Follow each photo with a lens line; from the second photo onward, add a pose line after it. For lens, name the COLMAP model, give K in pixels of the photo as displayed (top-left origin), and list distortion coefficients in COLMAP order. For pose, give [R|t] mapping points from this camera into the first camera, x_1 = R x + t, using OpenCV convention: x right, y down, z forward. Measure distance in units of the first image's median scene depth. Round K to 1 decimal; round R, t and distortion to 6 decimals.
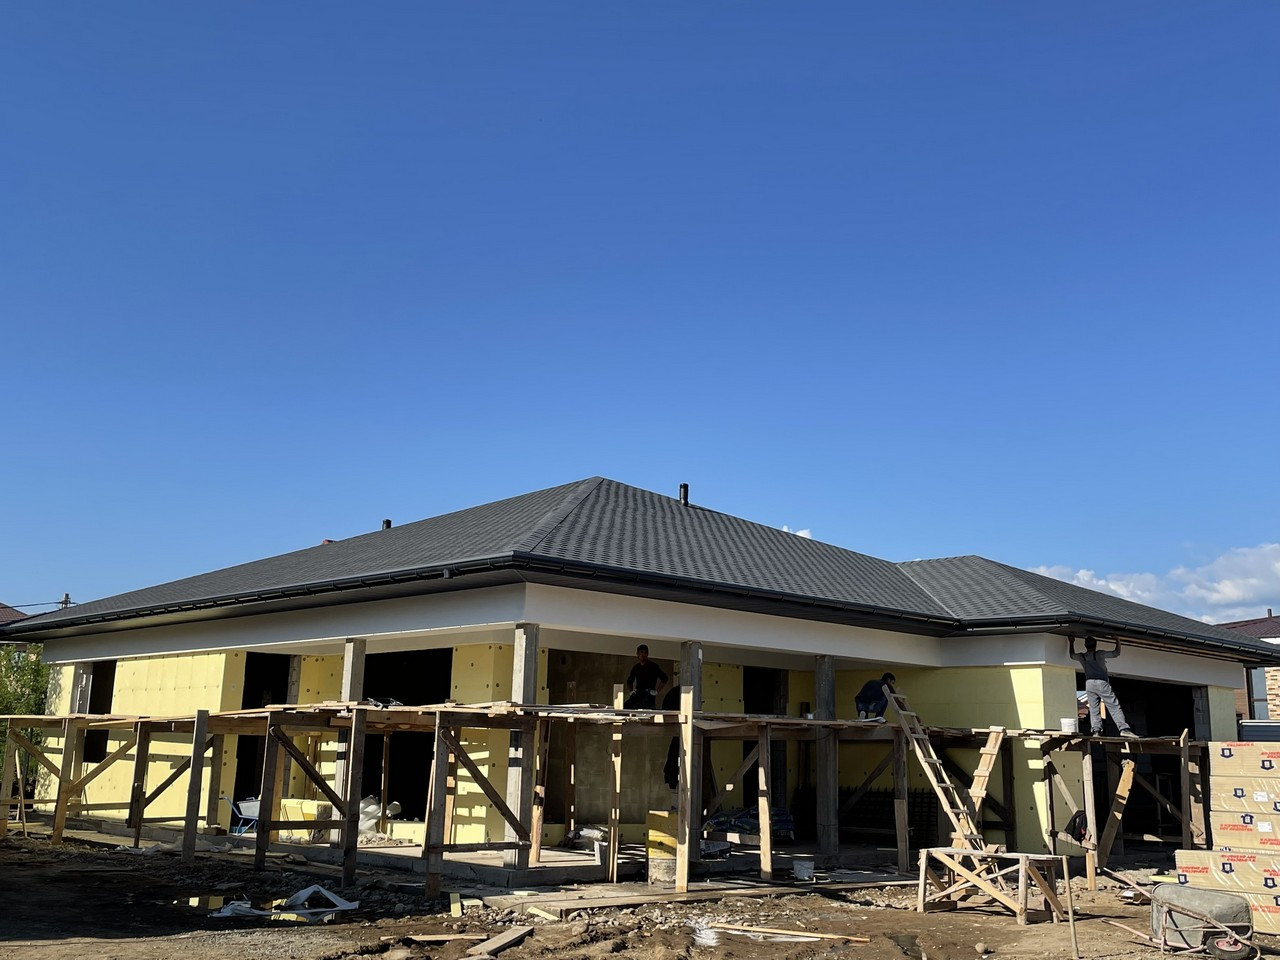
lens RADIAL K [[1306.7, 0, 639.4], [0, 1306.7, 476.3], [0, 0, 1]] dist [0.106571, 0.000000]
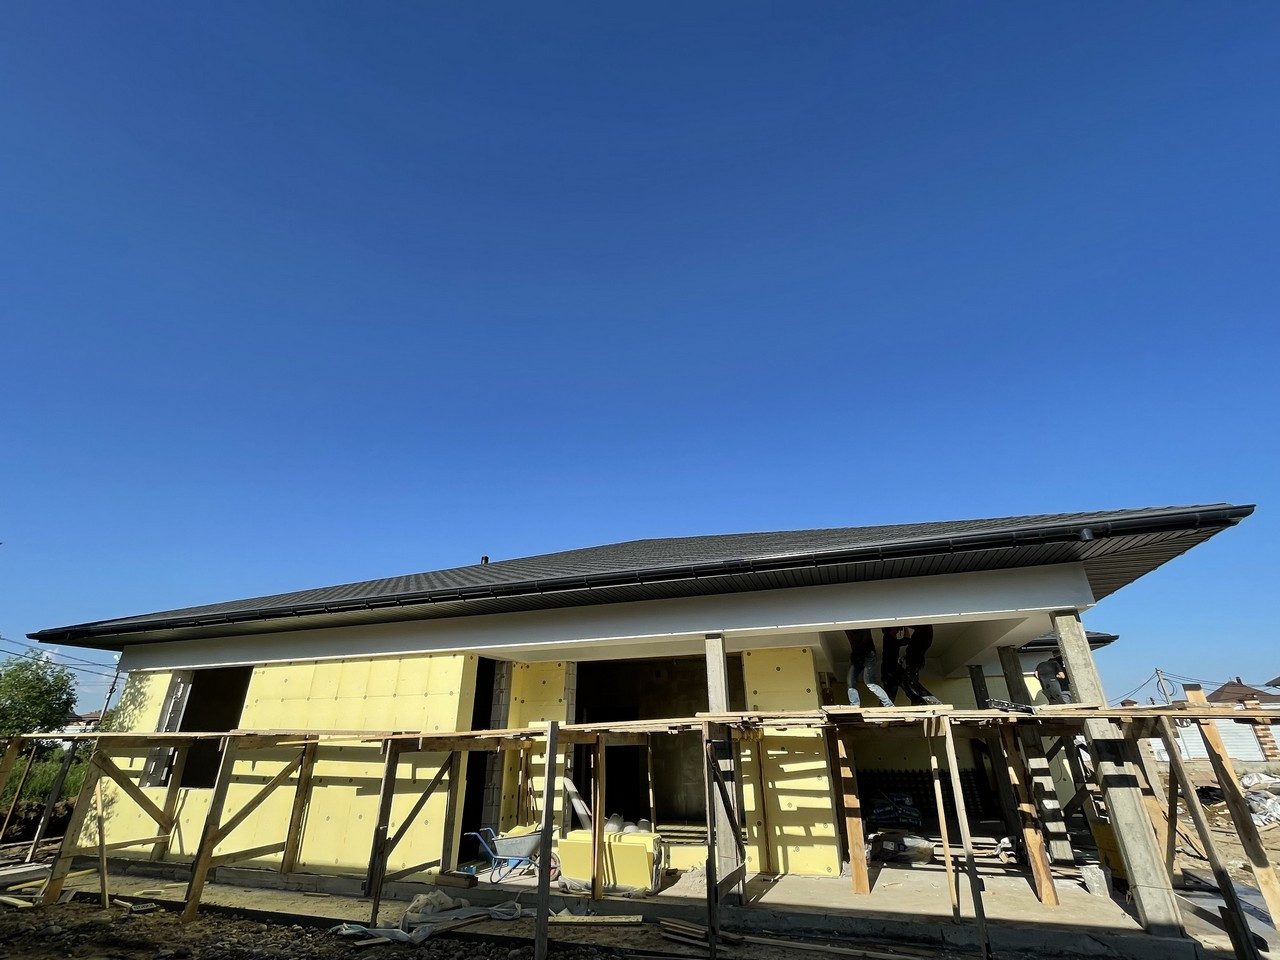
lens RADIAL K [[566.1, 0, 642.5], [0, 566.1, 485.5], [0, 0, 1]] dist [0.002889, 0.001498]
pose [[0.884734, 0.154252, 0.439831, -0.379544], [-0.061363, 0.973984, -0.218149, 0.093614], [-0.462038, 0.166014, 0.871183, 0.560747]]
